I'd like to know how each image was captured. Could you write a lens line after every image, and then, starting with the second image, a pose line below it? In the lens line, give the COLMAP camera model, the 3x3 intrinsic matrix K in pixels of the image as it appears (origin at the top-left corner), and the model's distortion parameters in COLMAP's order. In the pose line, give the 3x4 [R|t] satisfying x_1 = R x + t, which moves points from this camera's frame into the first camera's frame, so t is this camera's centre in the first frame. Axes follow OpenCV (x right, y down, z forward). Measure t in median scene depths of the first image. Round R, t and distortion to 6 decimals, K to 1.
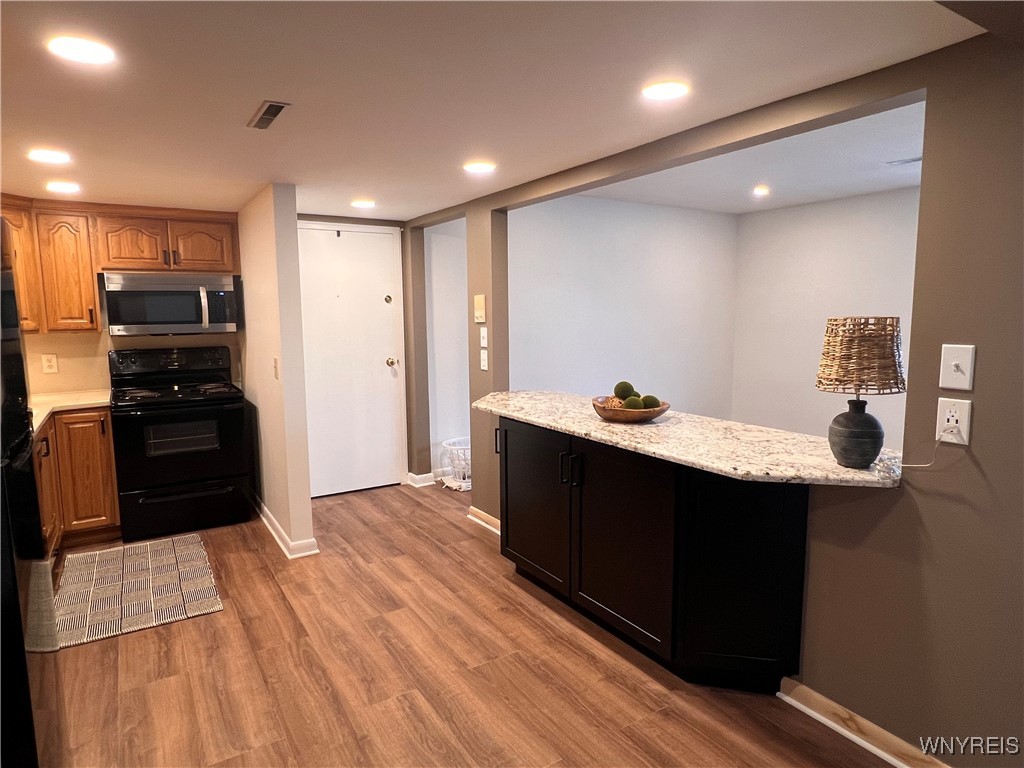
lens RADIAL K [[605.5, 0, 513.0], [0, 605.5, 383.1], [0, 0, 1]] dist [0.005337, 0.001361]
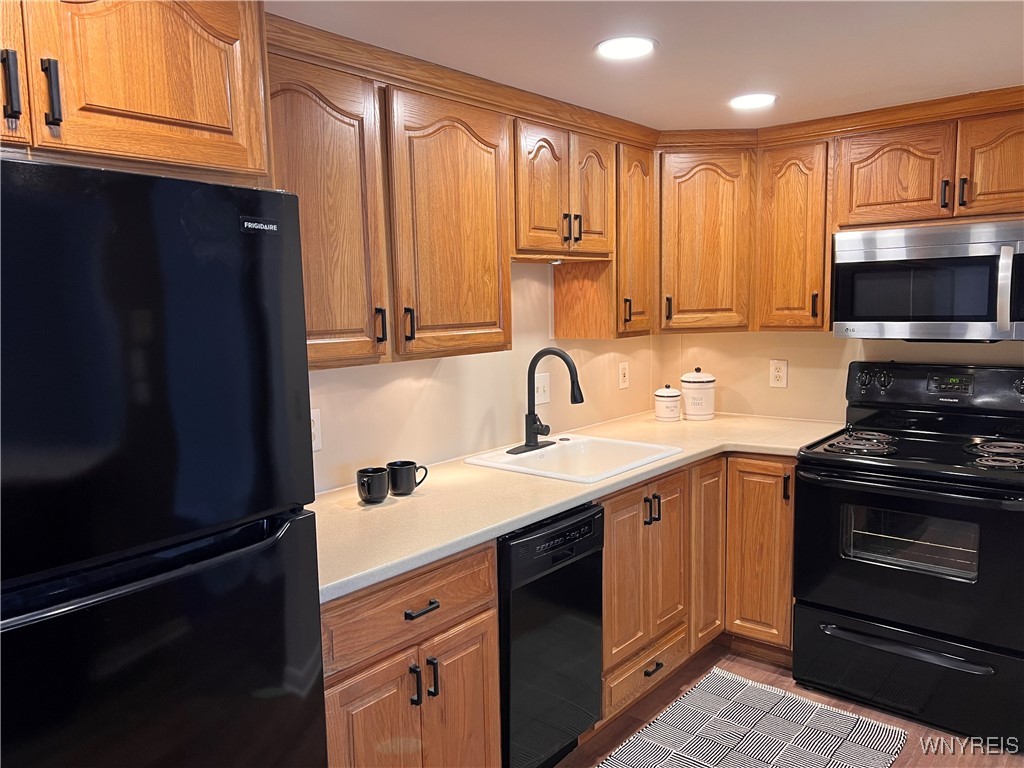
lens RADIAL K [[780.4, 0, 513.5], [0, 780.4, 389.5], [0, 0, 1]] dist [0.011014, -0.002355]
pose [[0.301017, 0.115192, -0.946636, -0.023410], [-0.093788, 0.991441, 0.090821, -0.069207], [0.948996, 0.061444, 0.309244, 0.468487]]
